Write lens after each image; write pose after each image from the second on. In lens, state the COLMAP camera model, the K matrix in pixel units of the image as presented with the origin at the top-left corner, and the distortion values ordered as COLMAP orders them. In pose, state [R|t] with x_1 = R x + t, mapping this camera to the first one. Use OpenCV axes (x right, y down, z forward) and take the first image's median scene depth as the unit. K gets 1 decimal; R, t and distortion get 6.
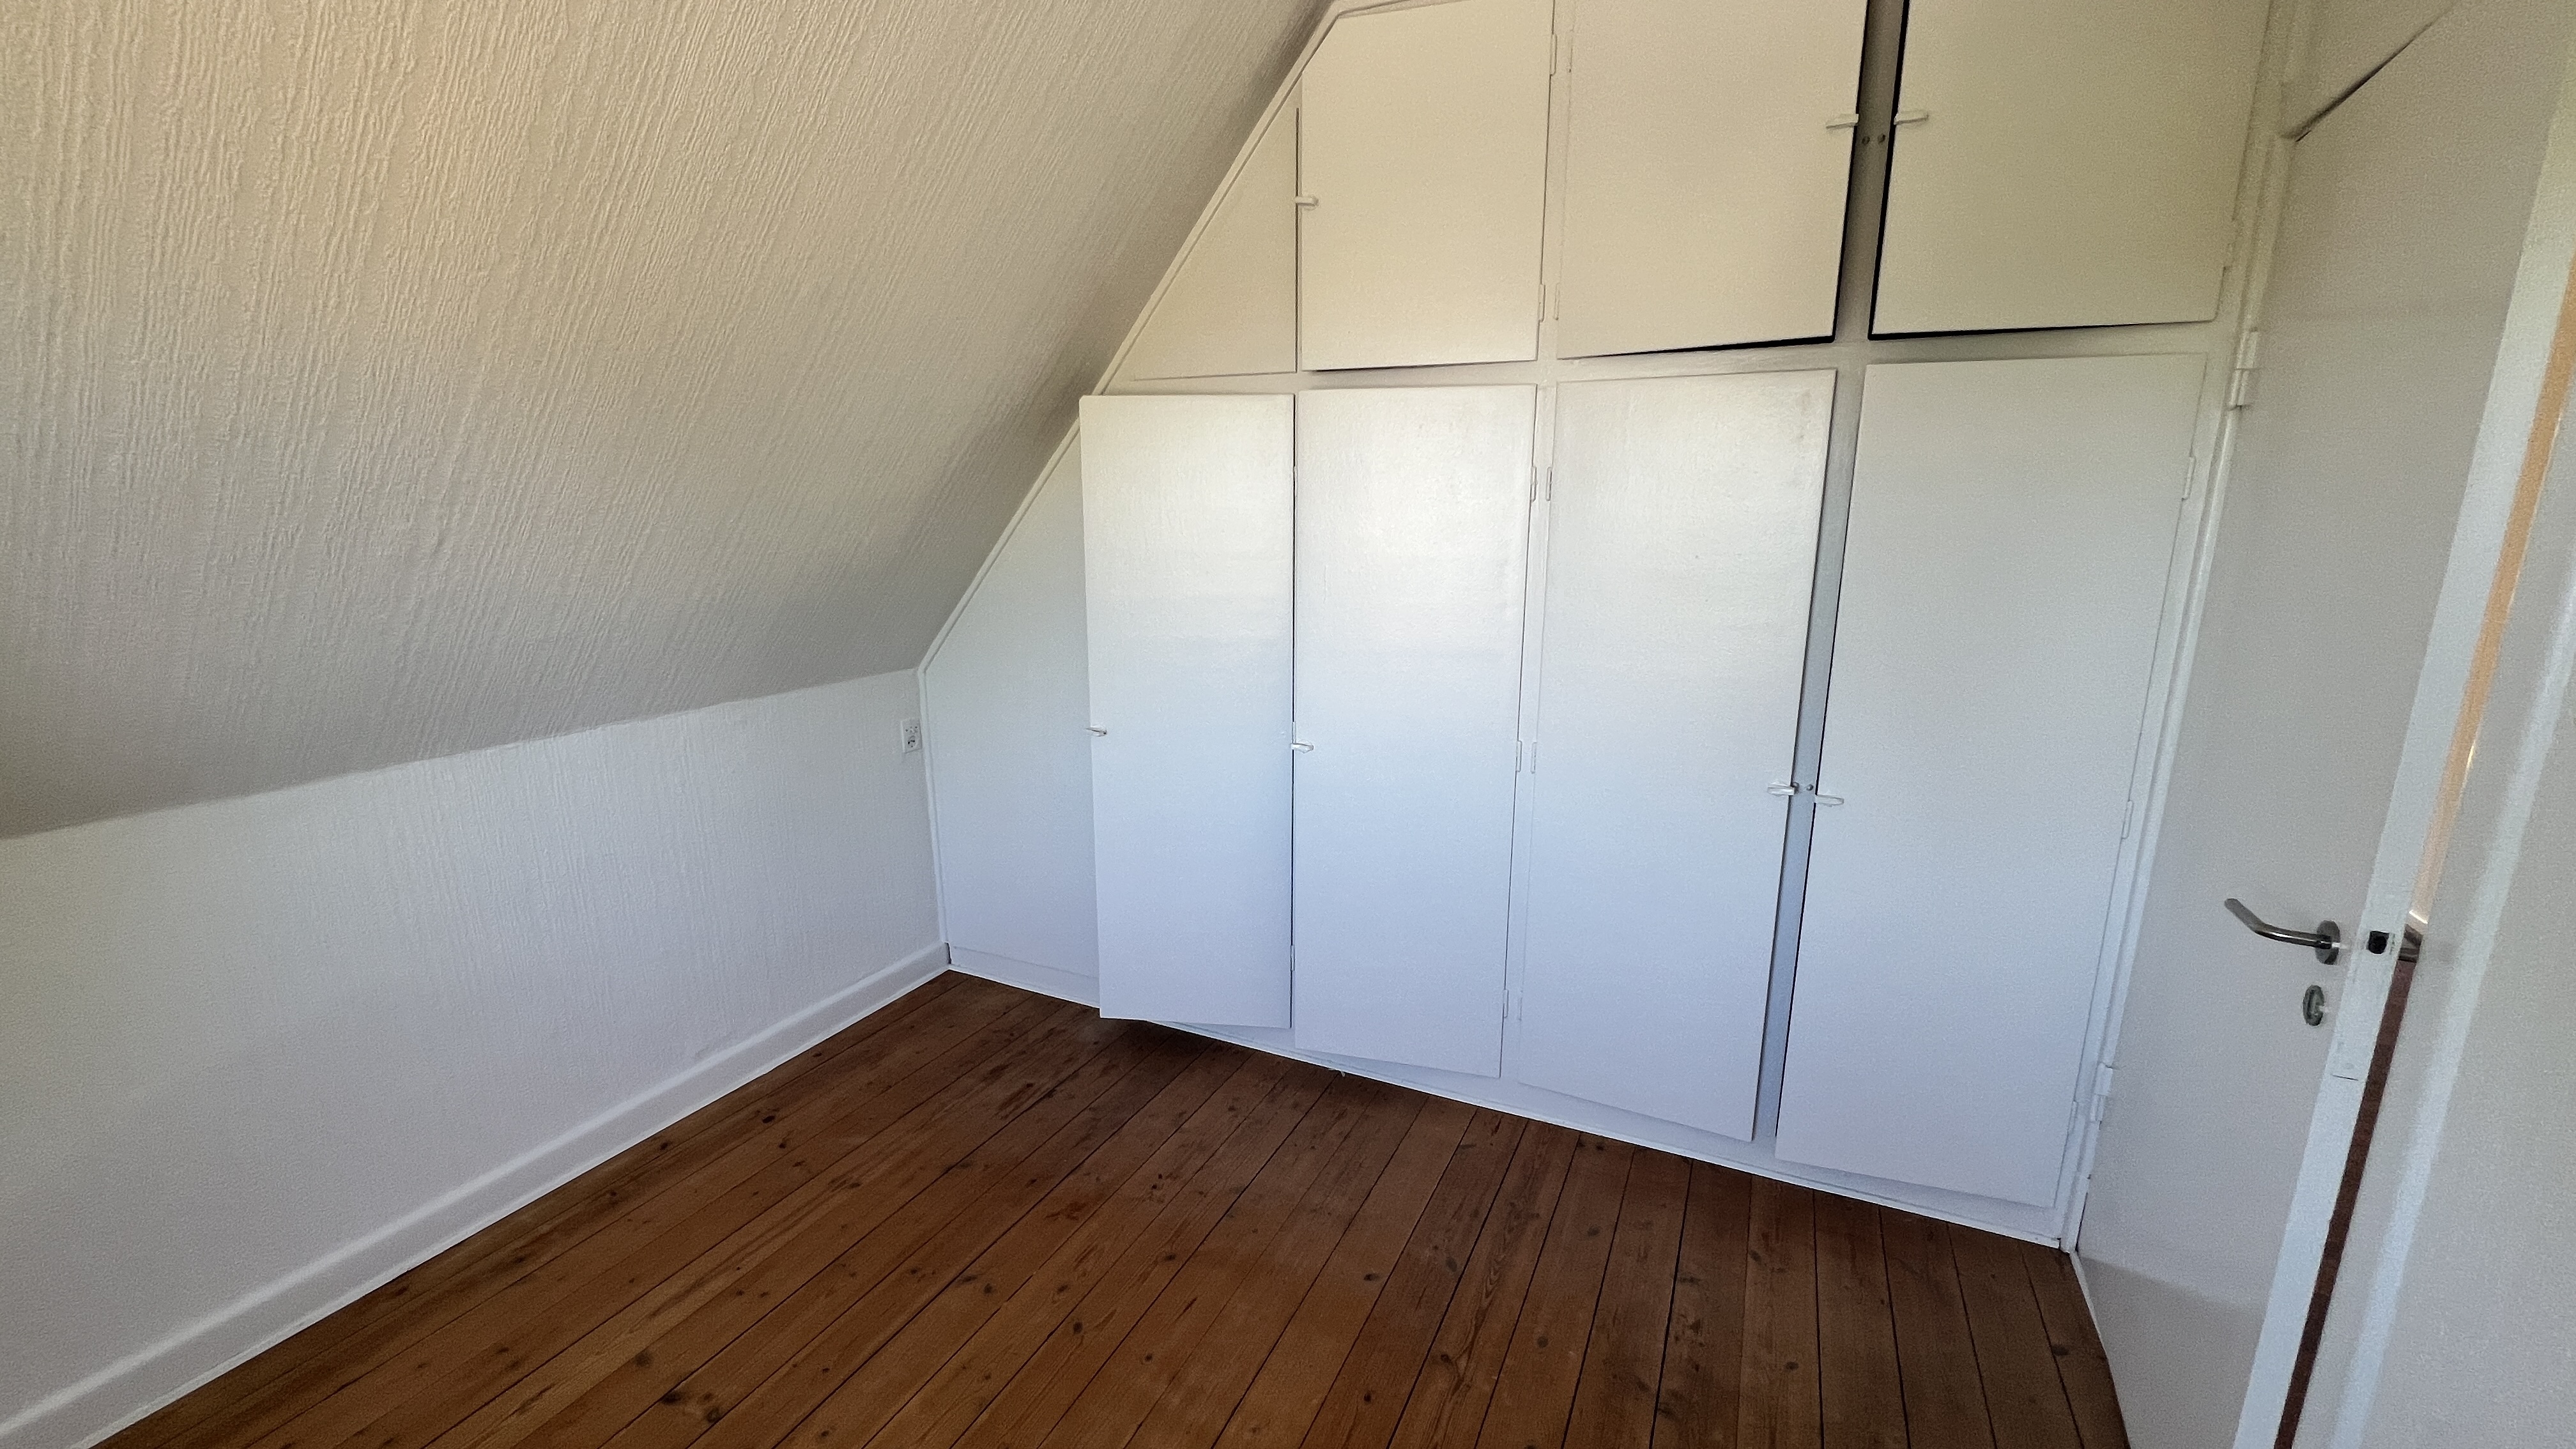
lens RADIAL K [[1006.3, 0, 1275.5], [0, 1006.3, 713.4], [0, 0, 1]] dist [-0.001034, -0.000301]
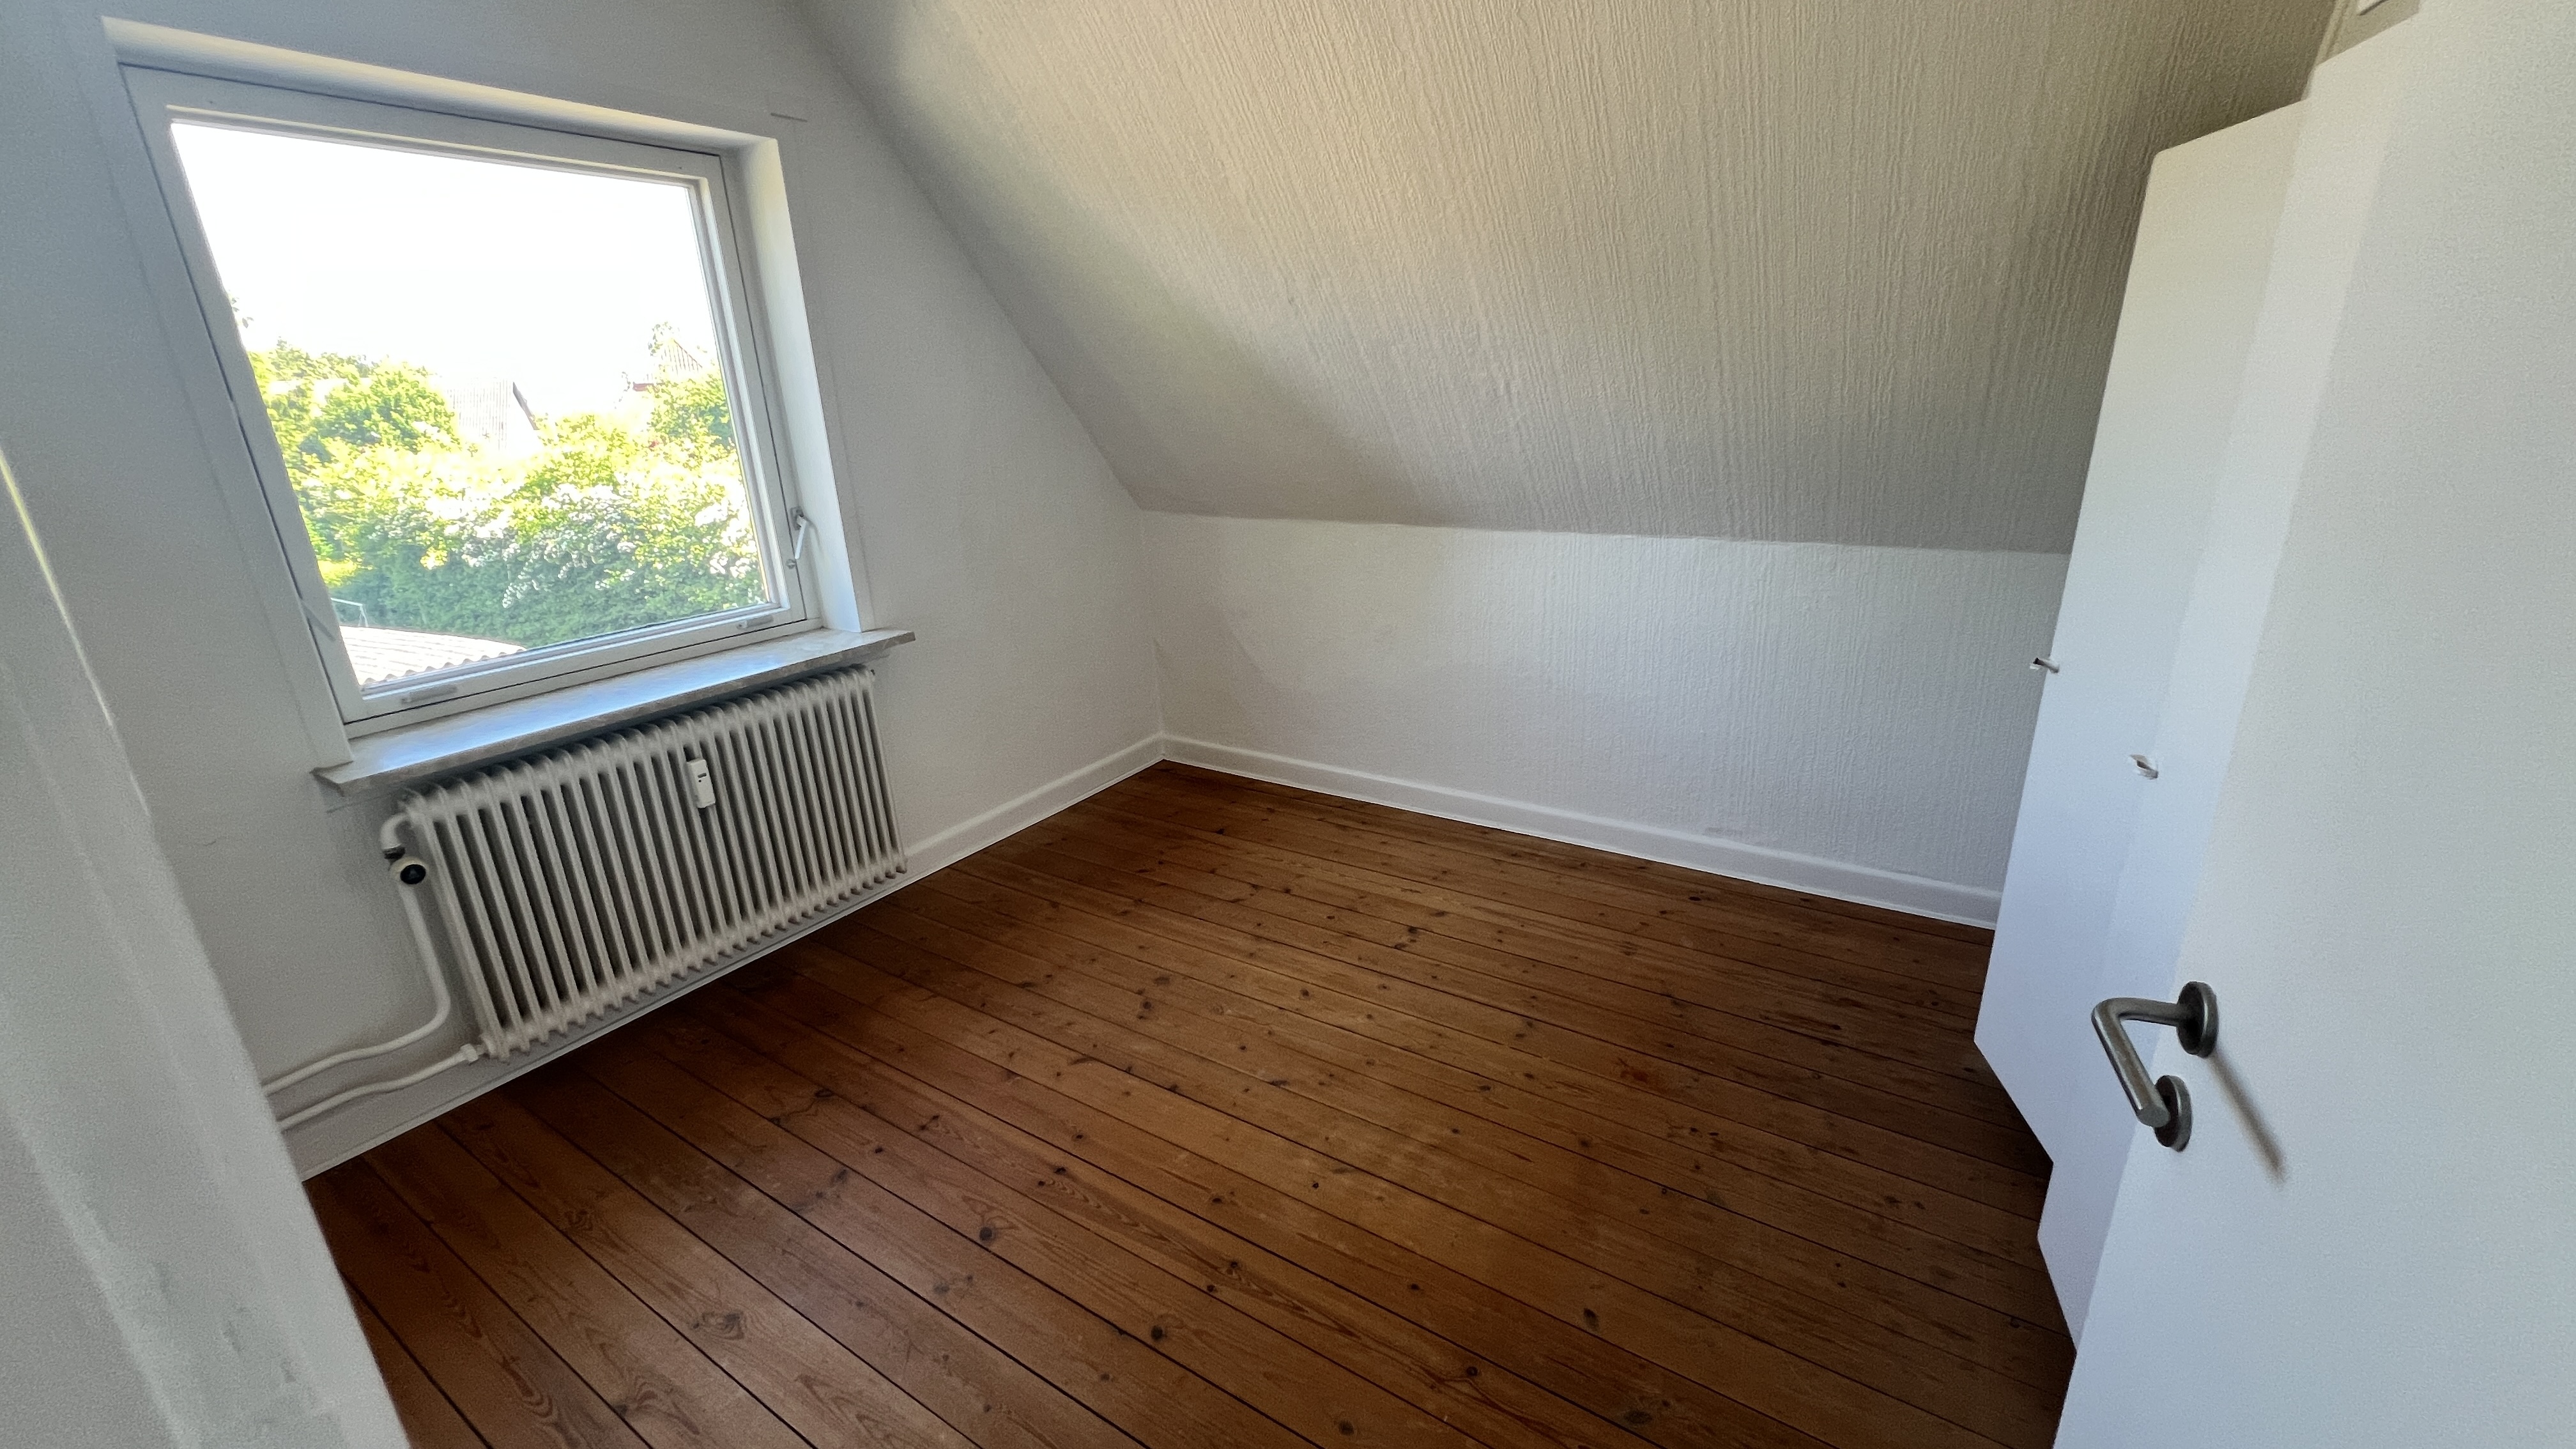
lens RADIAL K [[1006.3, 0, 1298.1], [0, 1006.3, 717.7], [0, 0, 1]] dist [-0.001034, -0.000301]
pose [[-0.091112, 0.311746, -0.945787, 0.685981], [-0.170719, 0.930788, 0.323248, -0.107589], [0.981098, 0.190916, -0.031585, 0.650201]]
